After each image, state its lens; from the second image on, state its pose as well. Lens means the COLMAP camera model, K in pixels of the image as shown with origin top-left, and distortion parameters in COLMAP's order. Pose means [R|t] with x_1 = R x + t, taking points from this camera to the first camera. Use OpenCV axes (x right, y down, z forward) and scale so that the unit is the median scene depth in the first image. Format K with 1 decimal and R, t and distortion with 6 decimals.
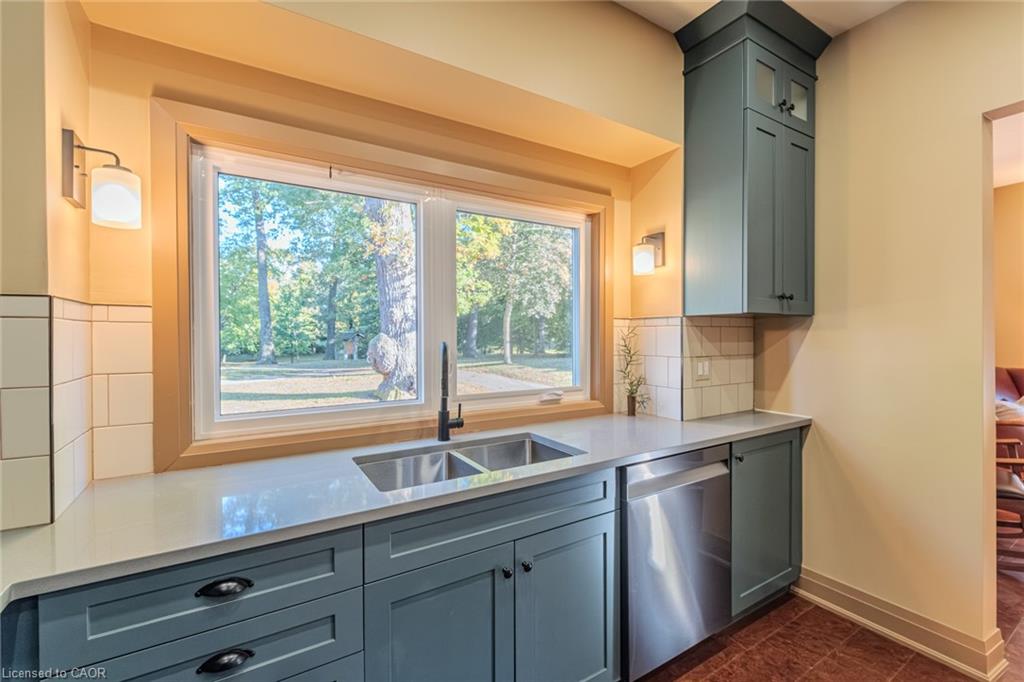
lens RADIAL K [[453.8, 0, 517.9], [0, 453.8, 332.8], [0, 0, 1]] dist [0.001675, -0.000950]
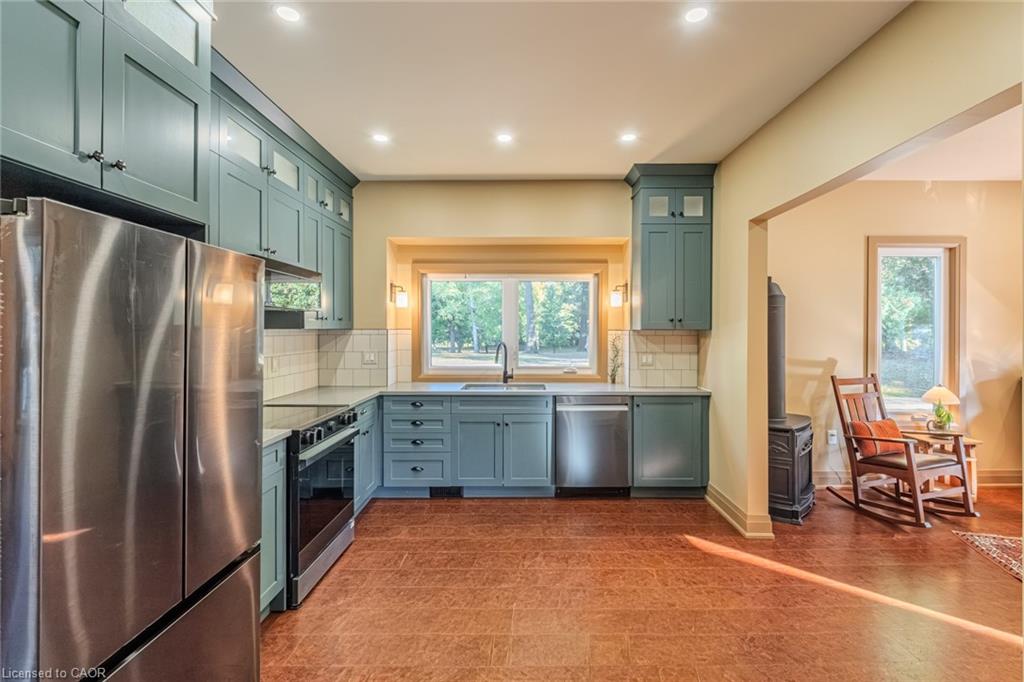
lens RADIAL K [[453.8, 0, 517.9], [0, 453.8, 332.8], [0, 0, 1]] dist [0.001675, -0.000950]
pose [[0.850472, 0.006712, -0.525978, 0.893185], [0.001133, 0.999893, 0.014592, -0.051010], [0.526019, -0.013006, 0.850373, -0.779522]]
